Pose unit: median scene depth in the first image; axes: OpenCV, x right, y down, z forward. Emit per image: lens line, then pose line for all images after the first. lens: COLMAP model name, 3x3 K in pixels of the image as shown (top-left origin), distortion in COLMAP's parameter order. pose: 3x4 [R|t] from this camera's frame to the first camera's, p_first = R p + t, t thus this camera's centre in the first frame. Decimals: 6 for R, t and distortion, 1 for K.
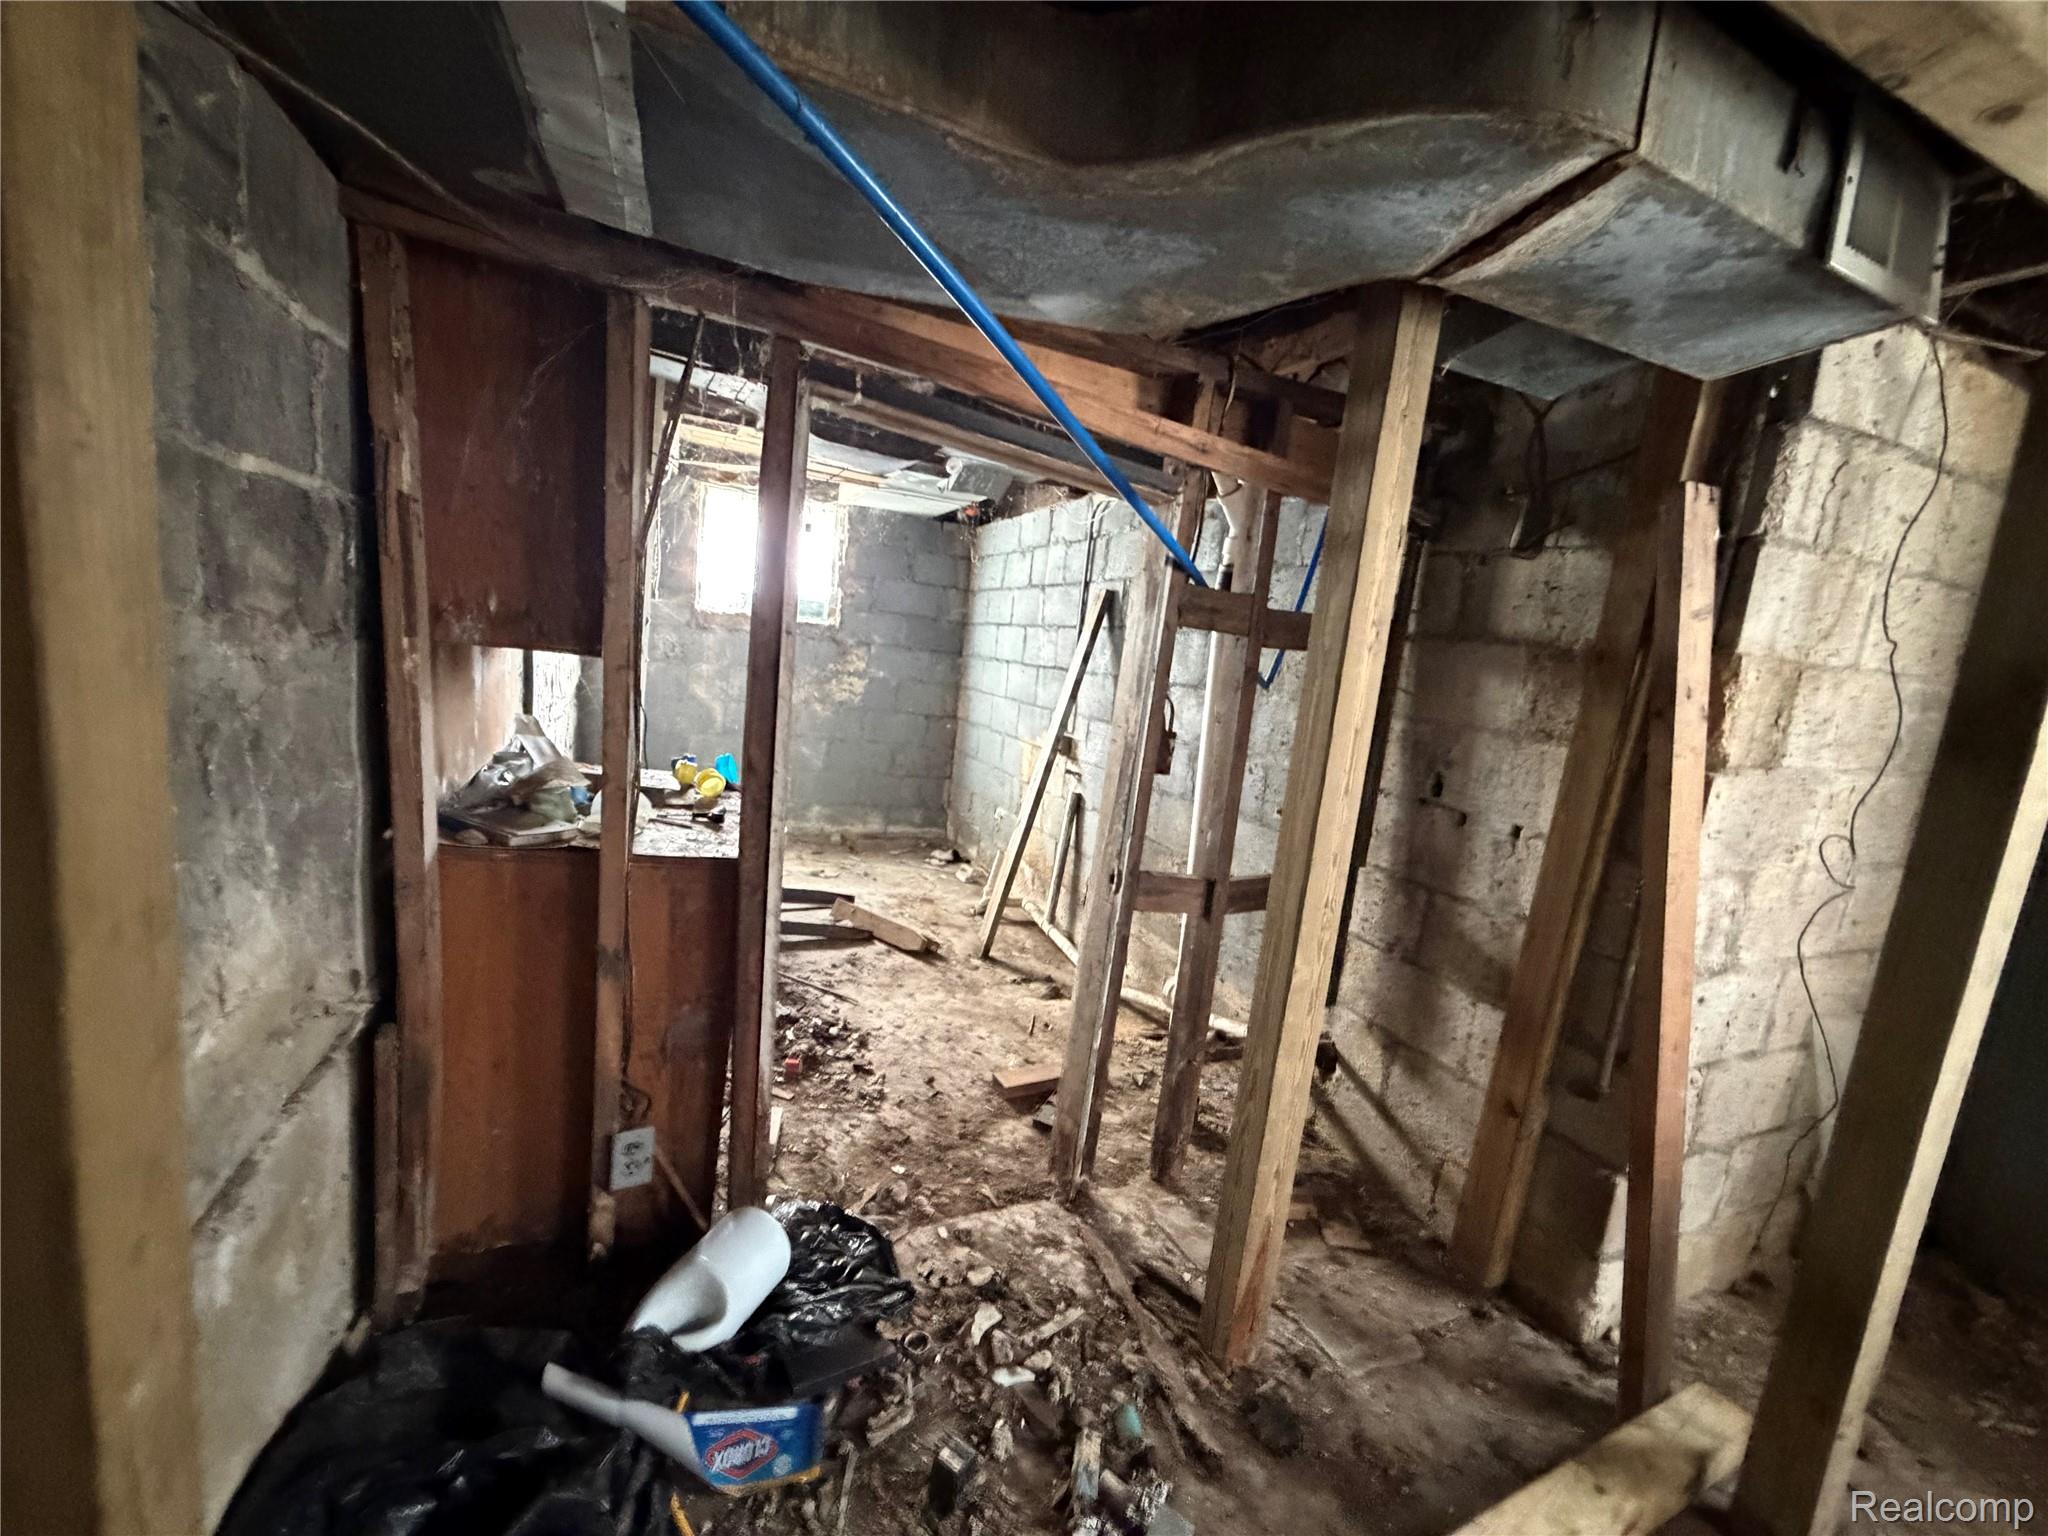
lens RADIAL K [[813.7, 0, 1020.8], [0, 813.7, 772.3], [0, 0, 1]] dist [-0.001249, -0.000154]
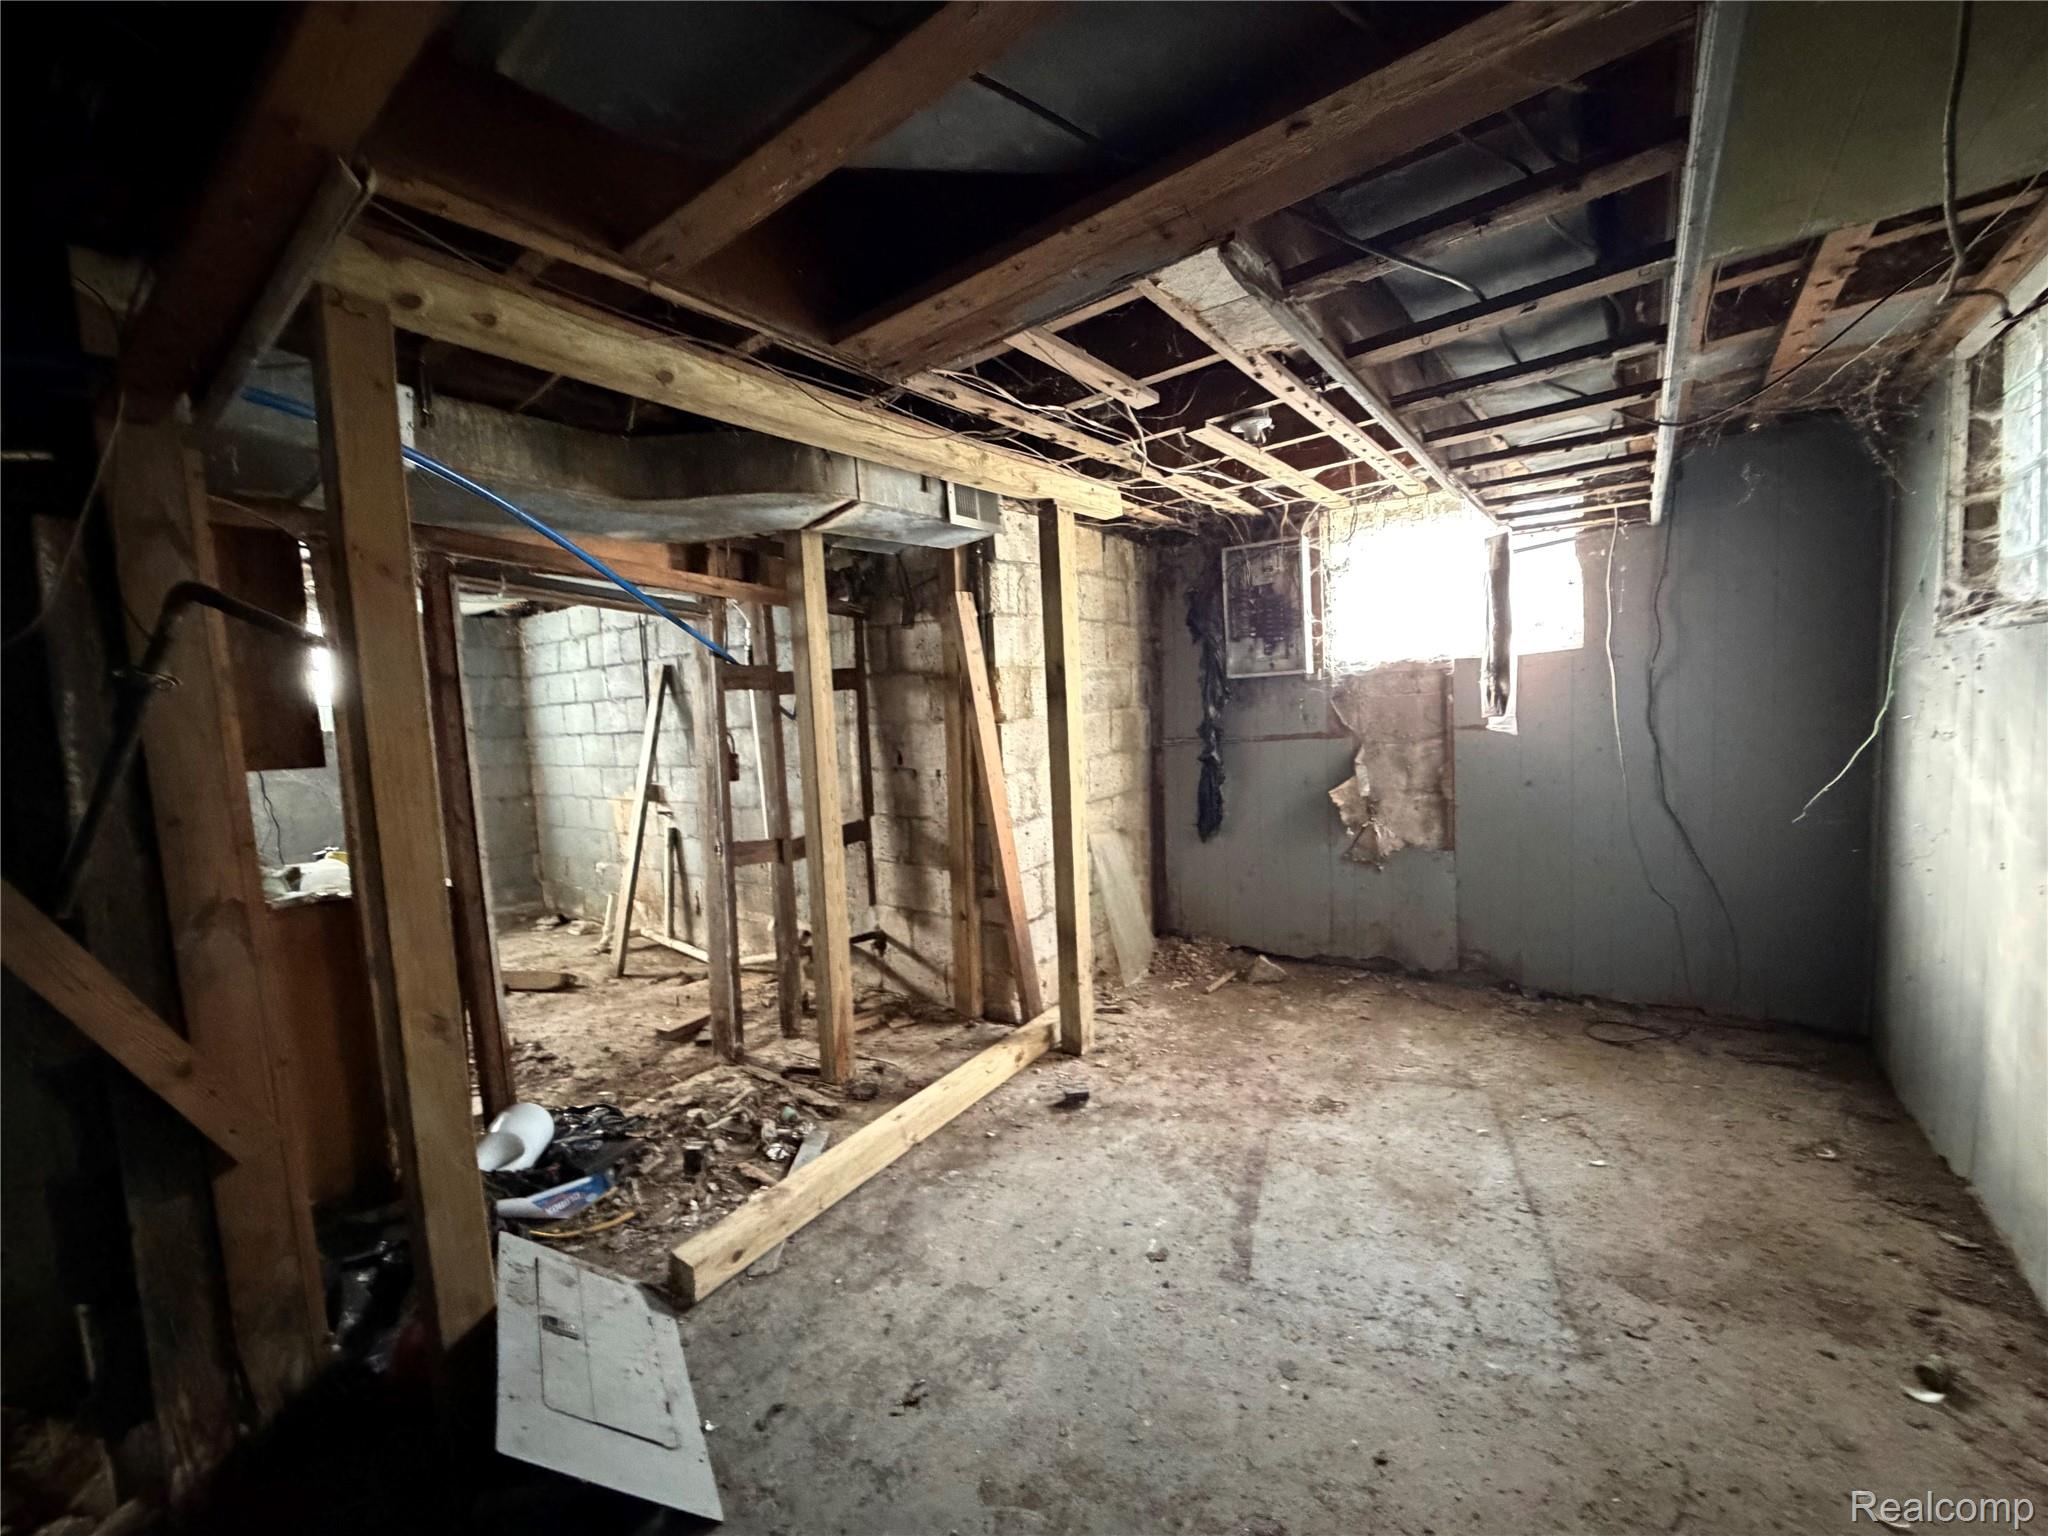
lens RADIAL K [[813.7, 0, 1022.7], [0, 813.7, 770.1], [0, 0, 1]] dist [-0.001249, -0.000154]
pose [[0.854282, -0.187155, 0.484949, -0.101723], [0.212749, 0.977104, 0.002314, 0.087058], [-0.474279, 0.101196, 0.874539, -0.596444]]
